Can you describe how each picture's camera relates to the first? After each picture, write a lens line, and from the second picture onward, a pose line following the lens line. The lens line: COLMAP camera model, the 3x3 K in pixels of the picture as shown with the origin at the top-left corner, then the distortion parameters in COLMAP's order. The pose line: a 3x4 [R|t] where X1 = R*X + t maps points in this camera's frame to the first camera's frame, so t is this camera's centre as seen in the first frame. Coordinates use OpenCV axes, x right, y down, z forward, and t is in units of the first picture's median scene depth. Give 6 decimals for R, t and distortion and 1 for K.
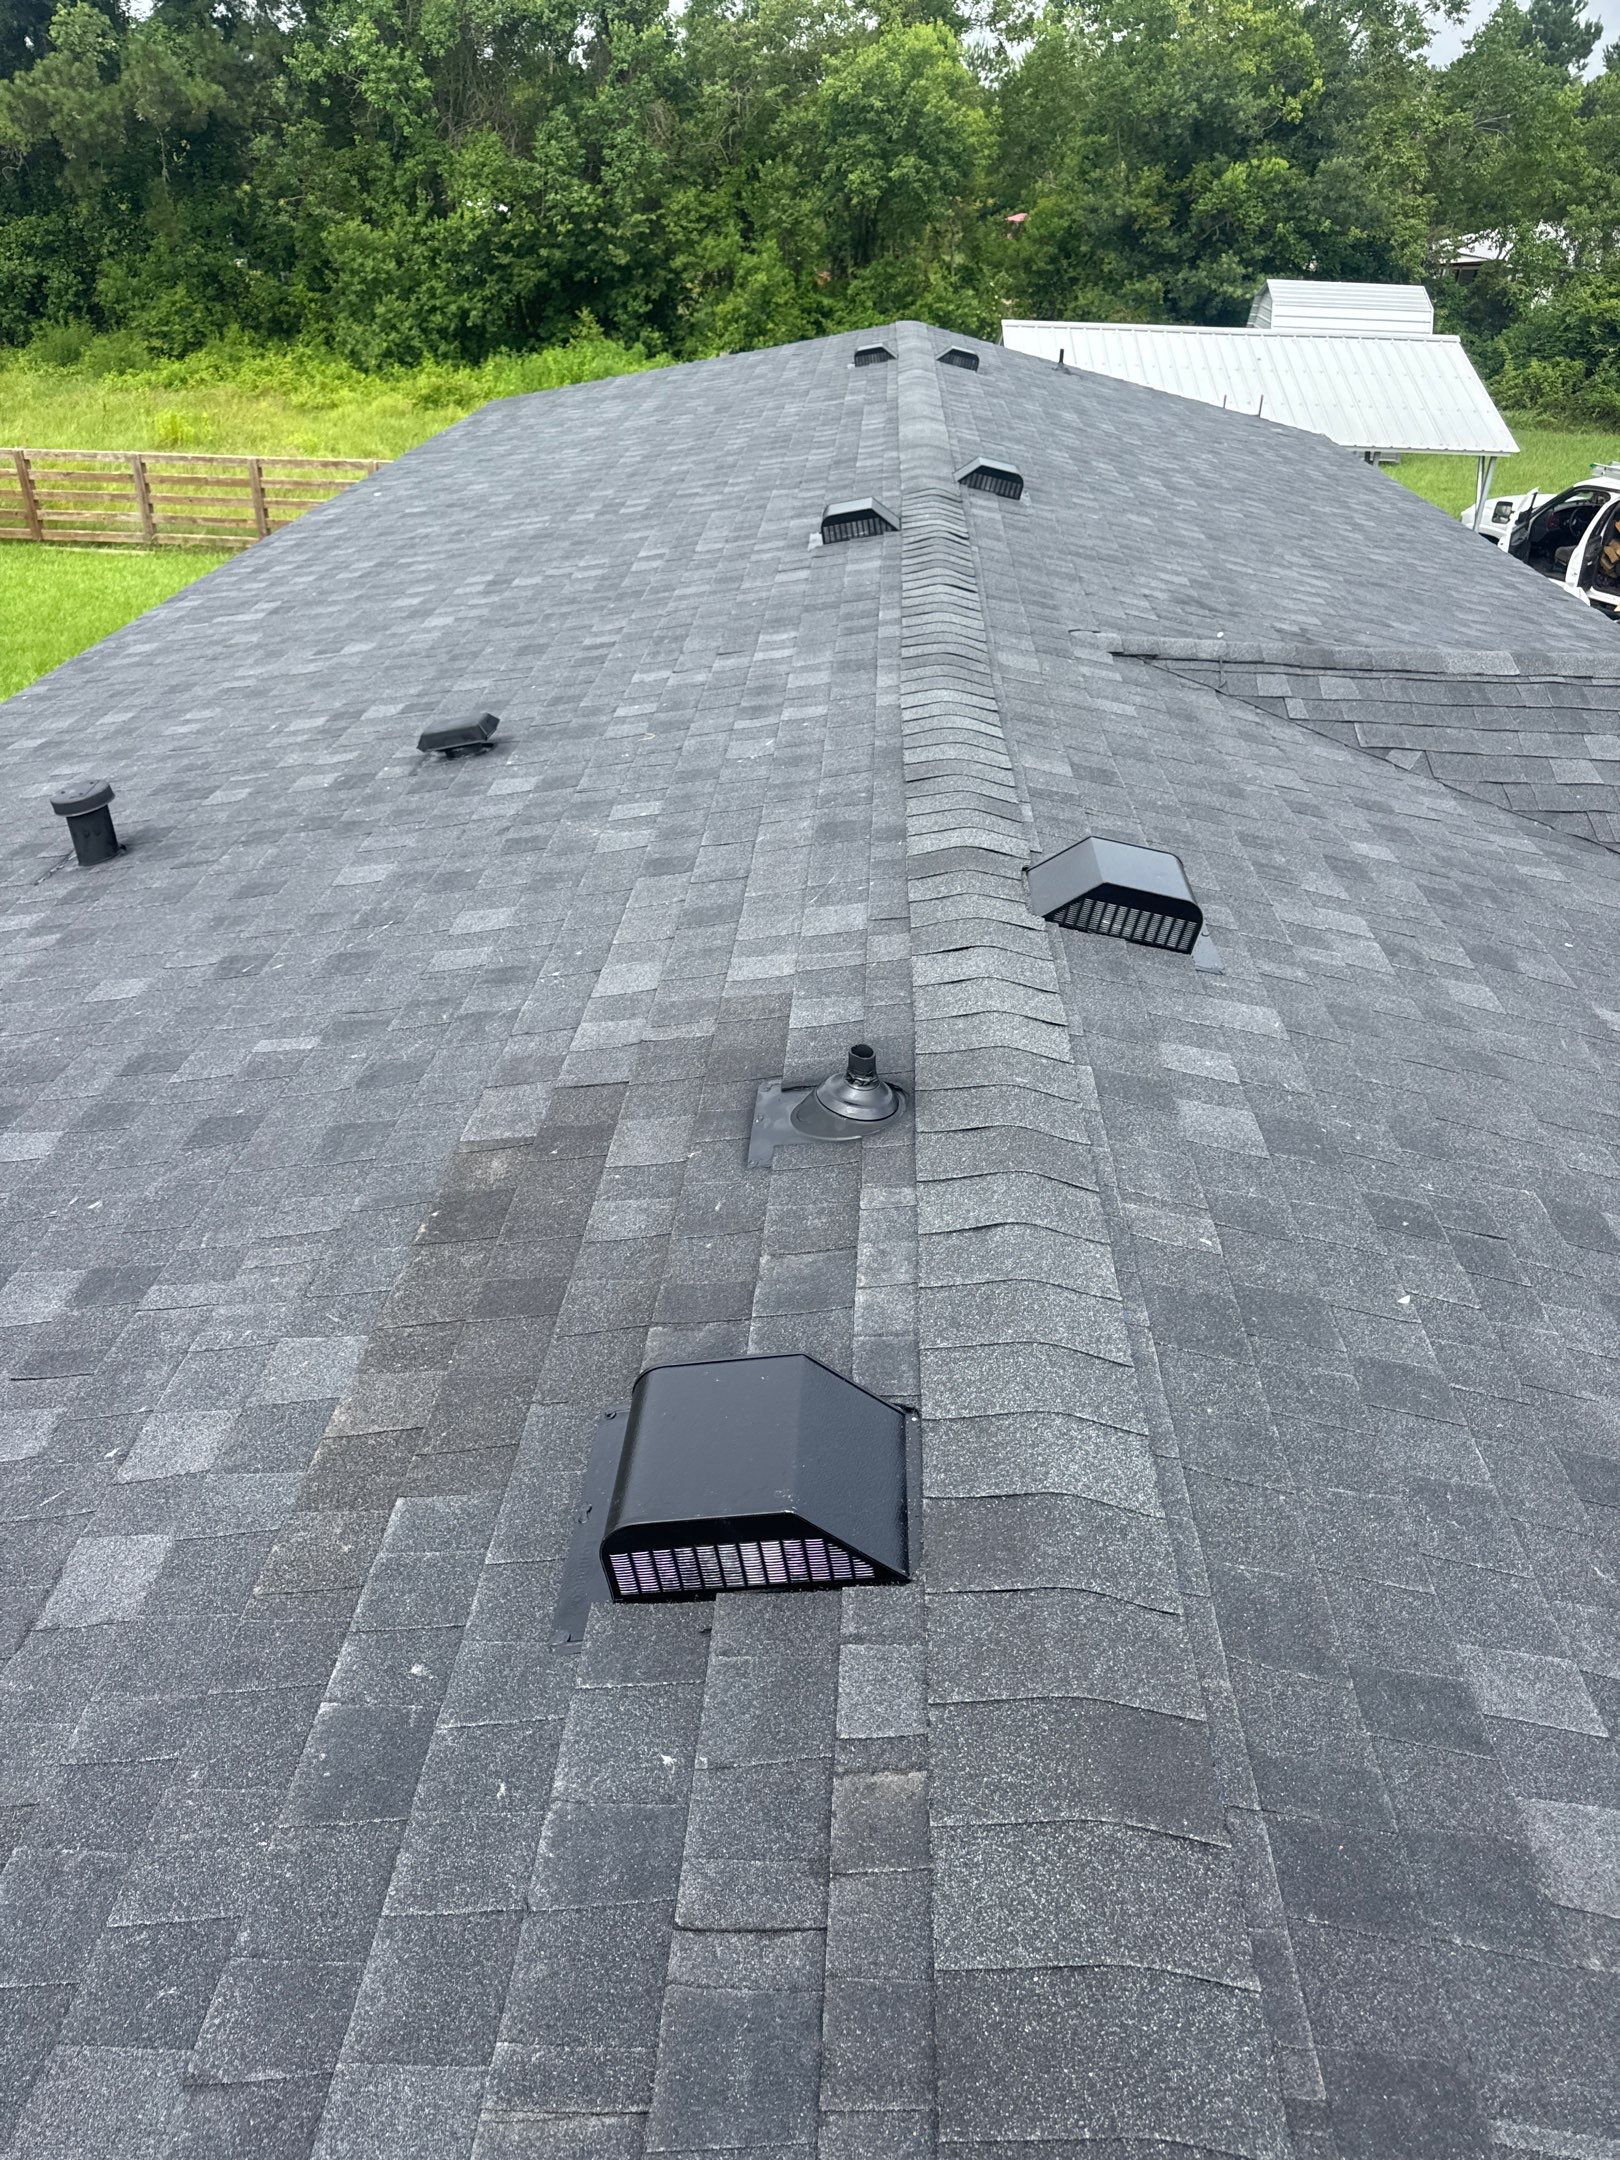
lens RADIAL K [[1457.5, 0, 790.5], [0, 1457.5, 1146.6], [0, 0, 1]] dist [0.105491, -0.141183]
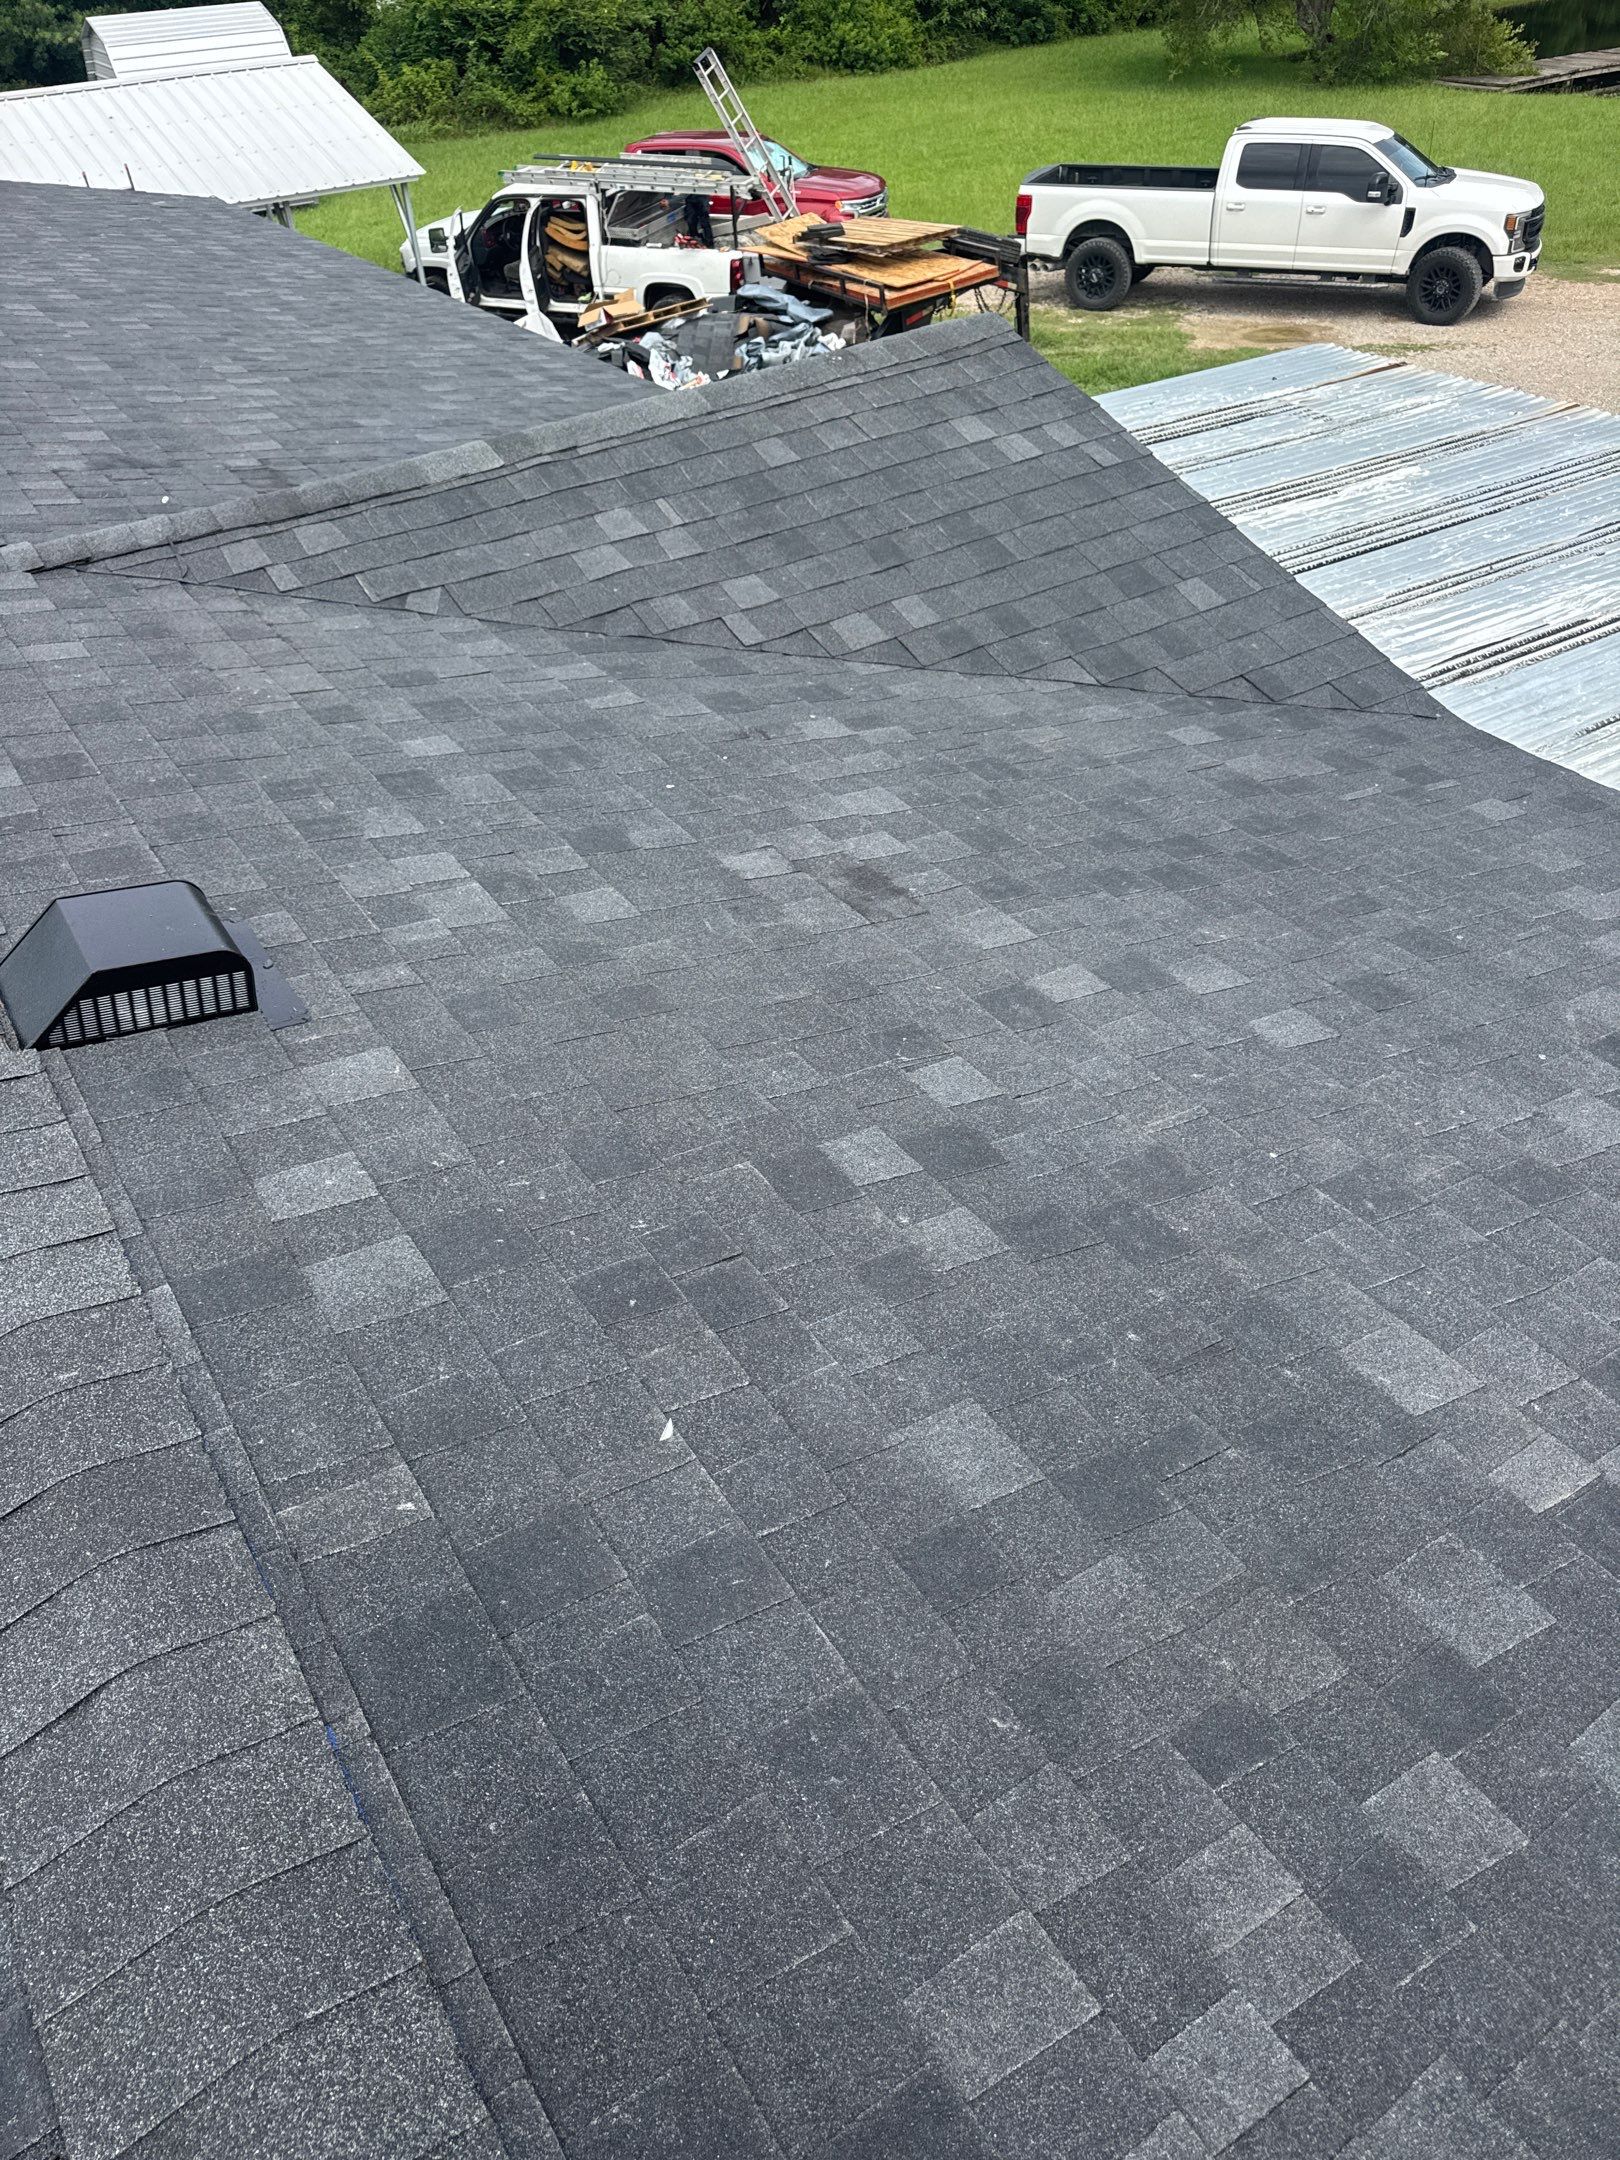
lens RADIAL K [[1515.4, 0, 799.7], [0, 1515.4, 1091.3], [0, 0, 1]] dist [0.005908, -0.007917]
pose [[0.802335, -0.431027, 0.412886, 0.123299], [0.389822, 0.902245, 0.184372, -0.100215], [-0.451993, 0.013024, 0.891926, 0.144704]]
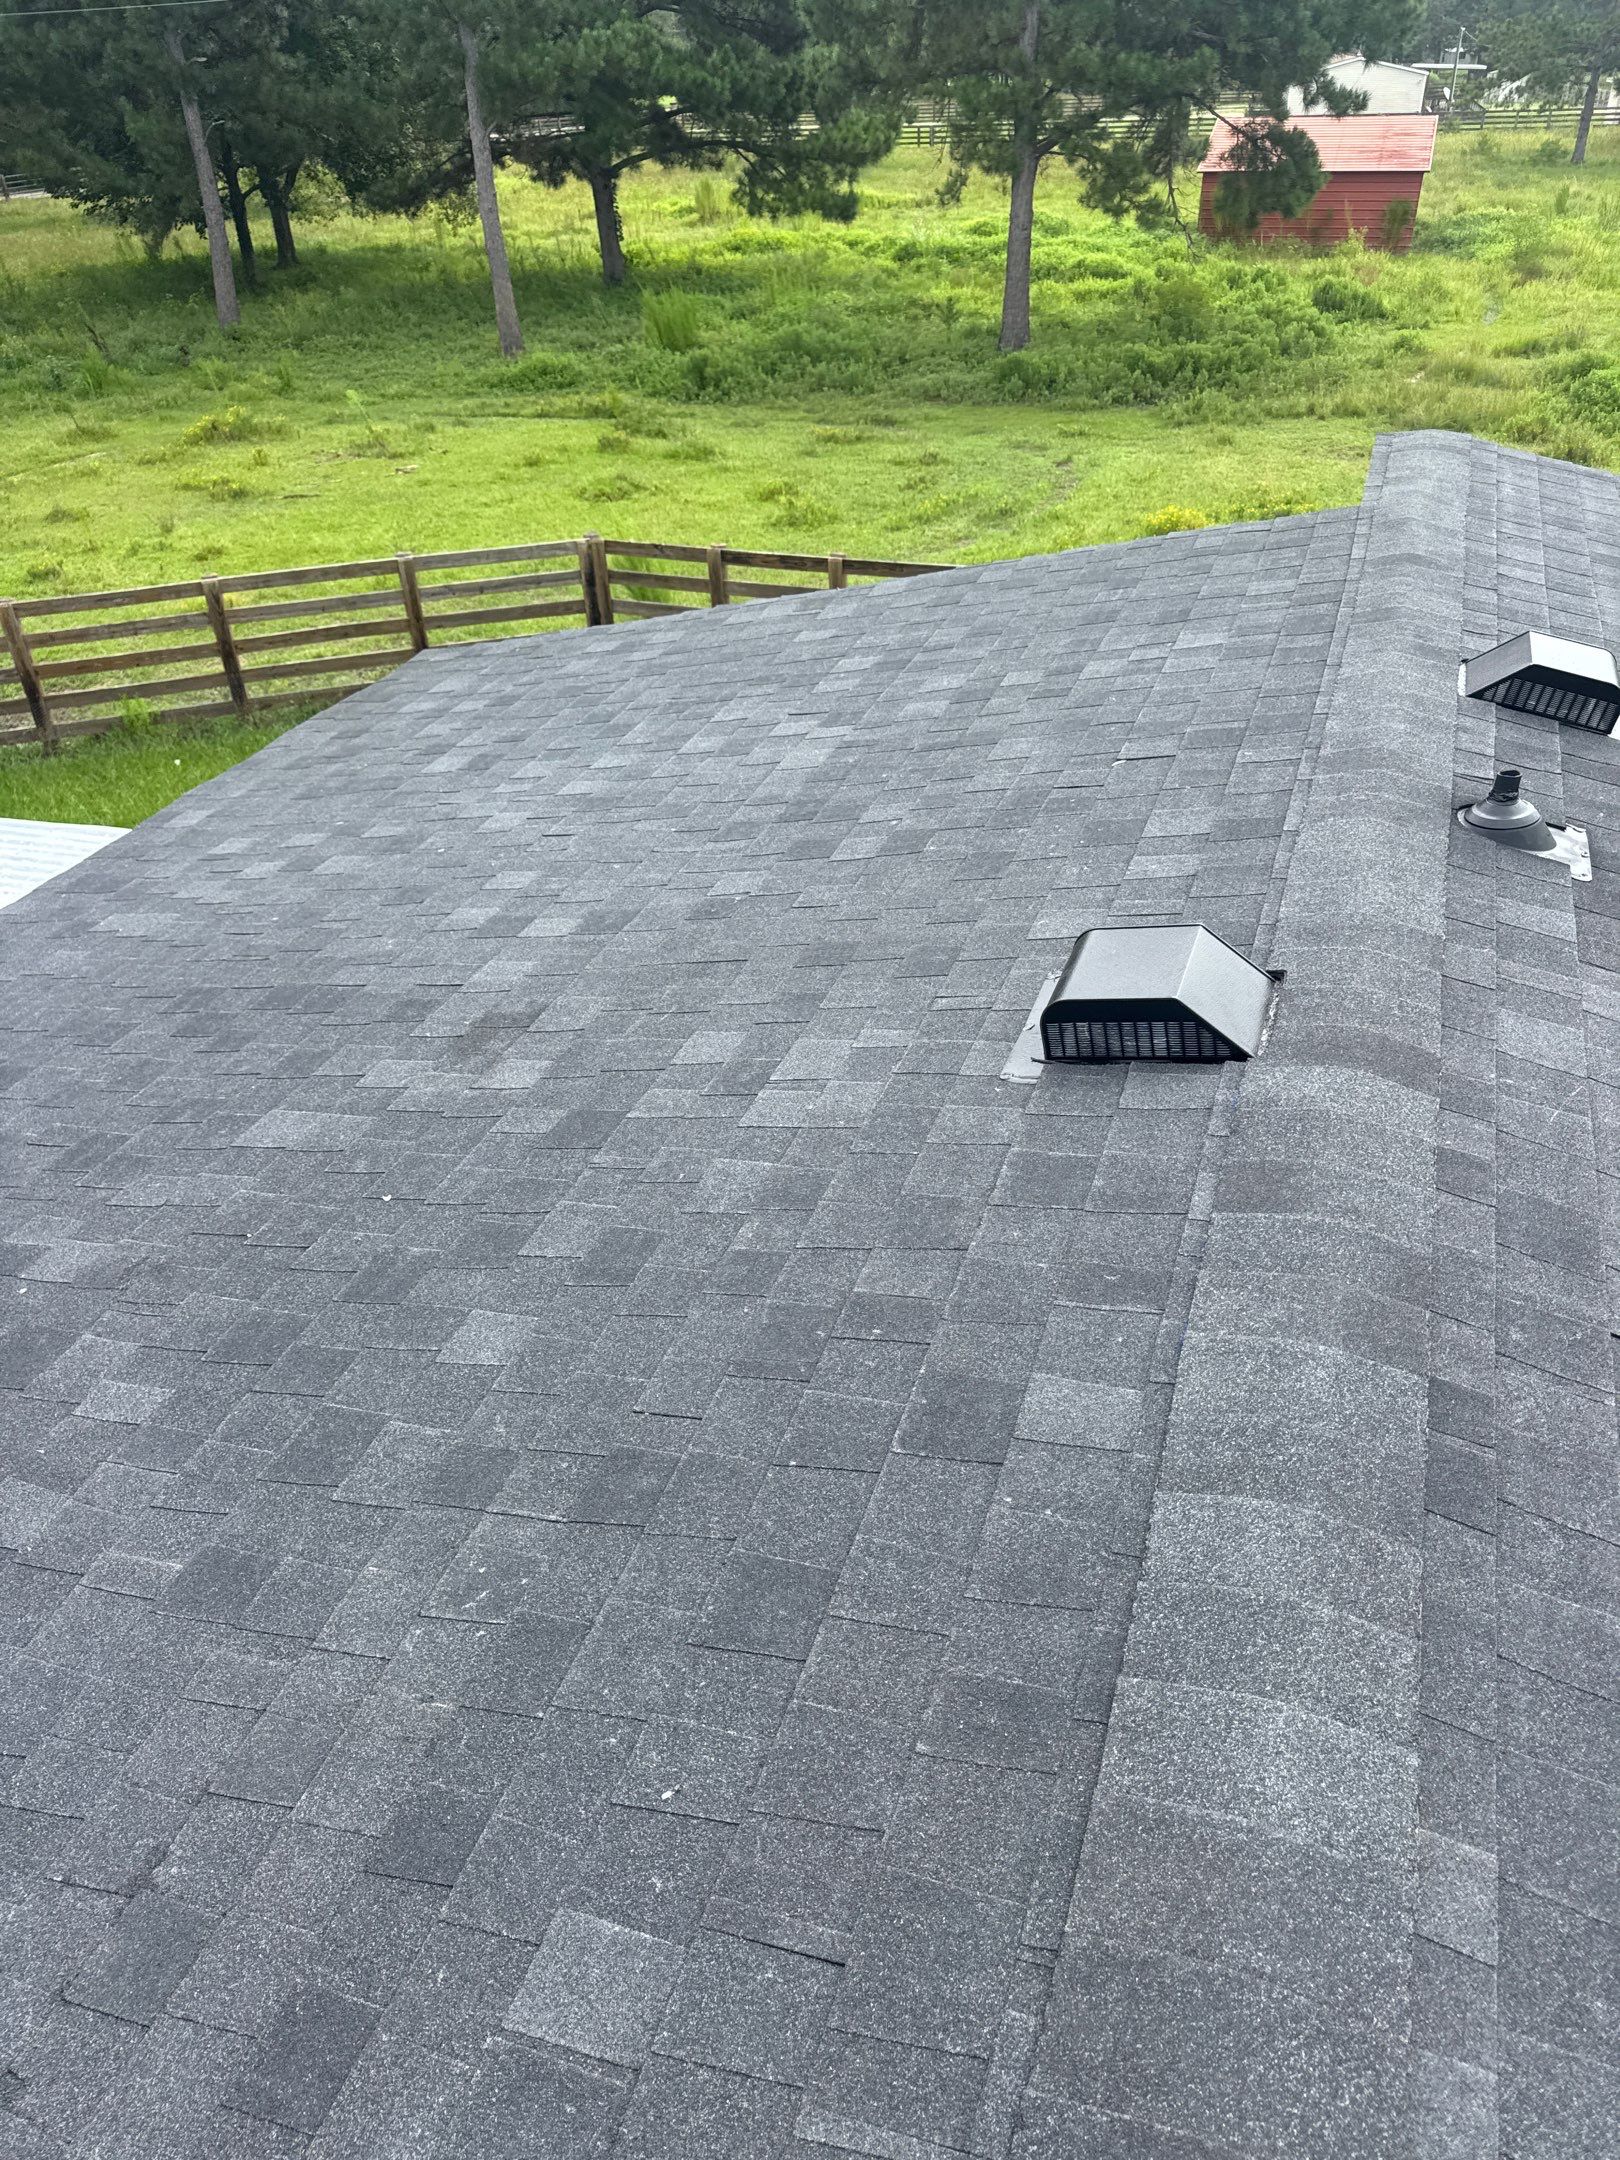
lens RADIAL K [[1542.5, 0, 820.6], [0, 1542.5, 1078.2], [0, 0, 1]] dist [0.008023, -0.010069]
pose [[-0.960011, -0.149573, 0.236657, 0.155731], [0.162437, 0.390896, 0.905988, -0.748606], [-0.228020, 0.908201, -0.350968, 1.106132]]
